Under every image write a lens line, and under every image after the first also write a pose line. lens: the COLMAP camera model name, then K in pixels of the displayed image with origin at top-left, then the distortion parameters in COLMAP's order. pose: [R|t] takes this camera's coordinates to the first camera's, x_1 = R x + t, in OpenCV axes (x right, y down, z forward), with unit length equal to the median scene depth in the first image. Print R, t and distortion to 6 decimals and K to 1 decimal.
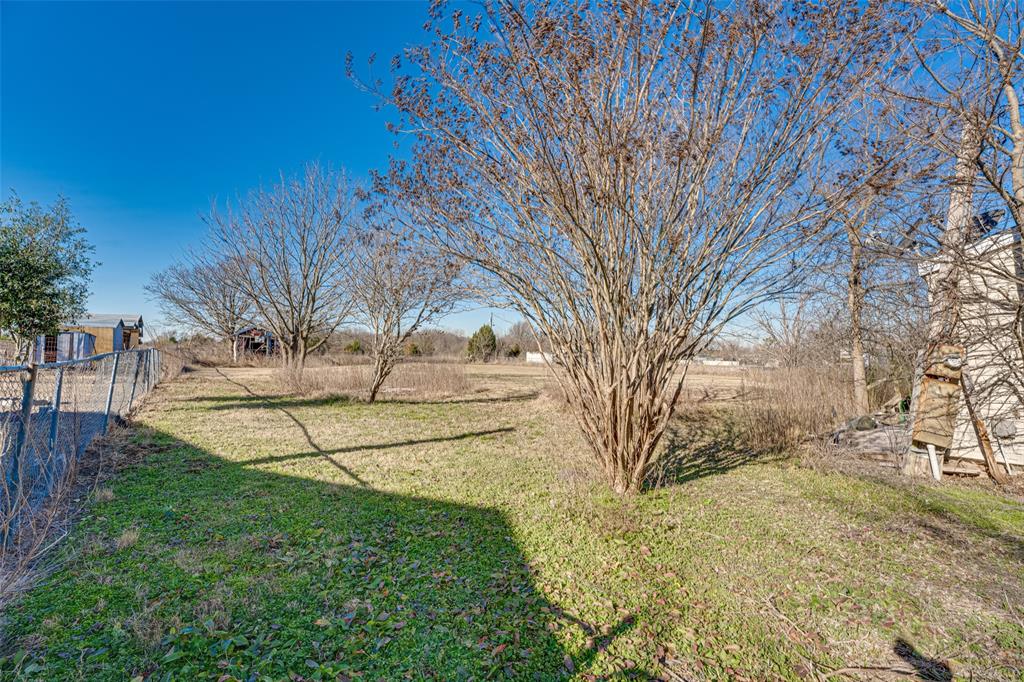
lens RADIAL K [[421.7, 0, 508.3], [0, 421.7, 343.9], [0, 0, 1]] dist [-0.023610, 0.000879]
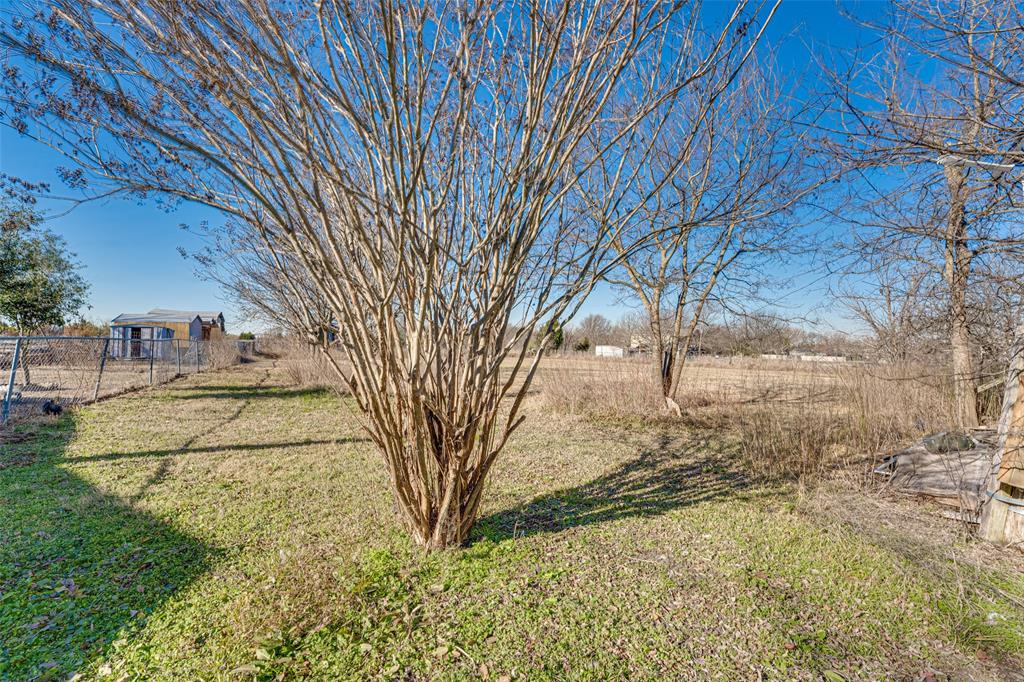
lens RADIAL K [[421.7, 0, 508.3], [0, 421.7, 343.9], [0, 0, 1]] dist [-0.023610, 0.000879]
pose [[0.982697, -0.000618, -0.185218, 0.085755], [0.003033, 0.999914, 0.012757, 0.006669], [0.185195, -0.013098, 0.982615, 0.065532]]
